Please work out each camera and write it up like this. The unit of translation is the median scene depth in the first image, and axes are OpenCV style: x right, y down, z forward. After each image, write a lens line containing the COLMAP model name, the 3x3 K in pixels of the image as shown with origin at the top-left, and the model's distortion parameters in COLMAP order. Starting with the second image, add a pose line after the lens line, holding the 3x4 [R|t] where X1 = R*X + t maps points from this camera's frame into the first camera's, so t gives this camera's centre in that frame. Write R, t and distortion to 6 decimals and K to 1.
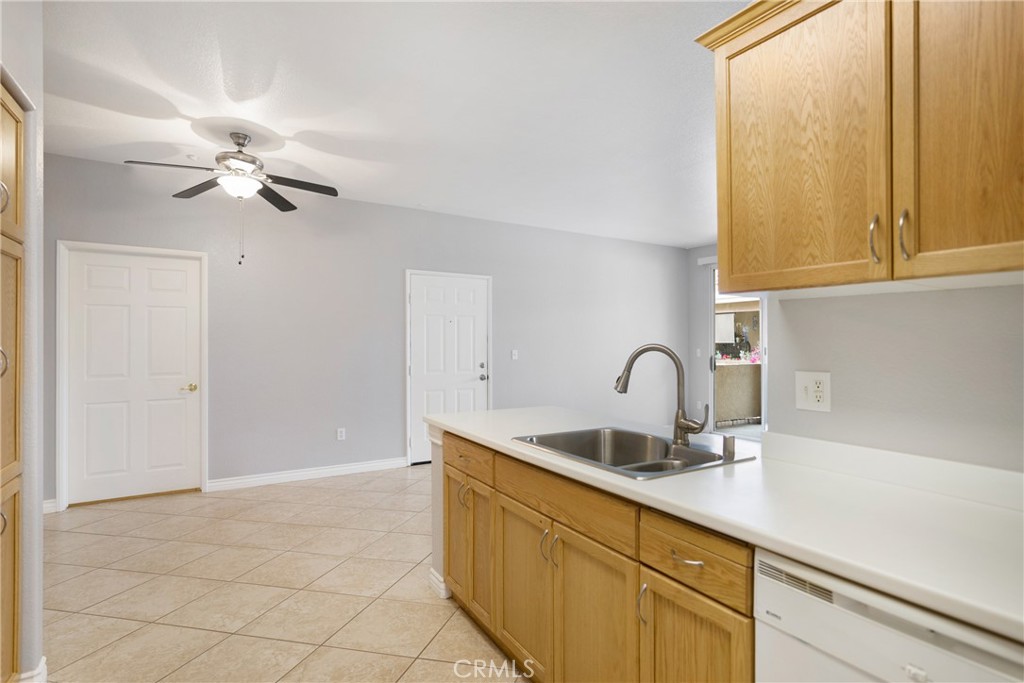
lens RADIAL K [[531.3, 0, 567.7], [0, 531.3, 342.8], [0, 0, 1]] dist [-0.005562, 0.004406]
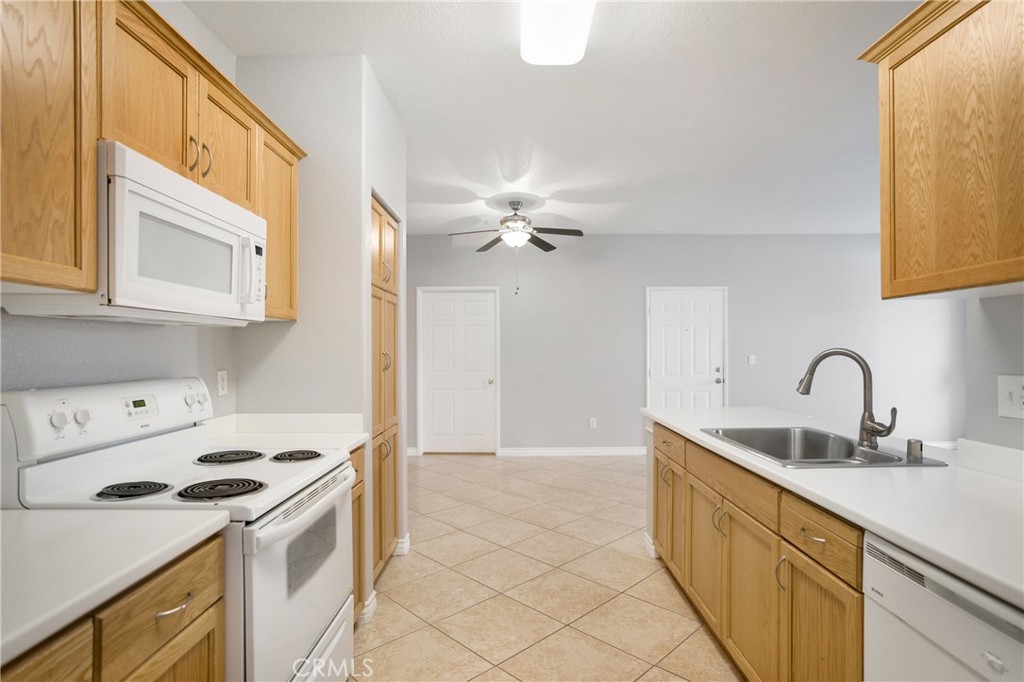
lens RADIAL K [[531.3, 0, 573.8], [0, 531.3, 344.8], [0, 0, 1]] dist [-0.005562, 0.004406]
pose [[0.870526, -0.012609, -0.491962, 0.214768], [0.007774, 0.999899, -0.011871, 0.004594], [0.492062, 0.006509, 0.870536, -0.154035]]
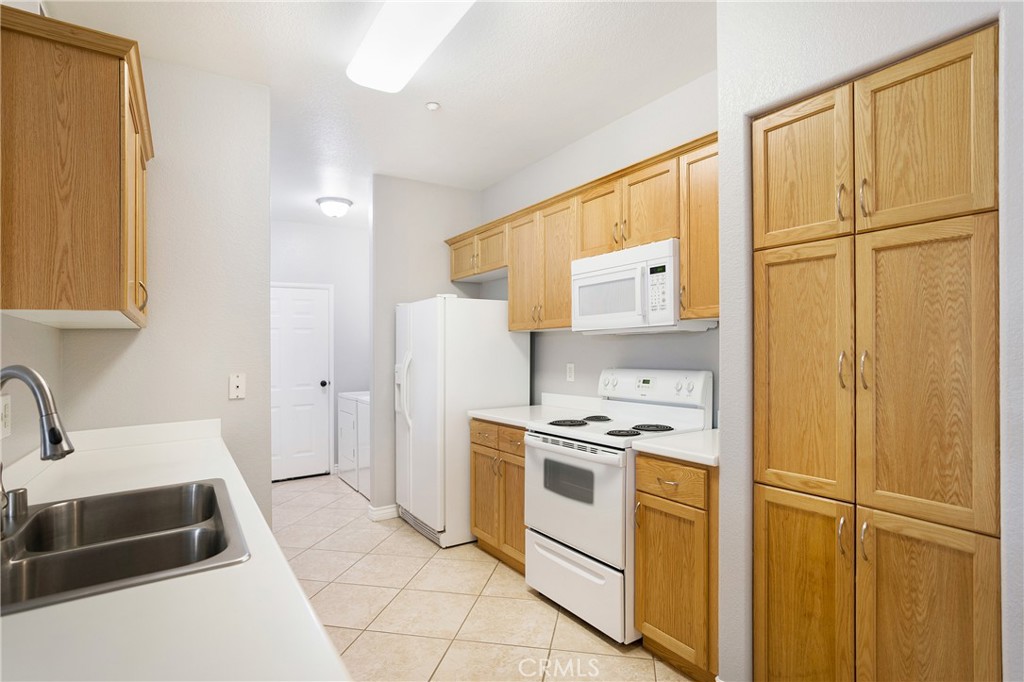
lens RADIAL K [[531.3, 0, 522.7], [0, 531.3, 357.8], [0, 0, 1]] dist [-0.005562, 0.004406]
pose [[-0.999918, 0.011219, 0.006120, -0.270527], [0.011337, 0.999743, 0.019619, -0.008026], [-0.005899, 0.019686, -0.999789, 1.111855]]
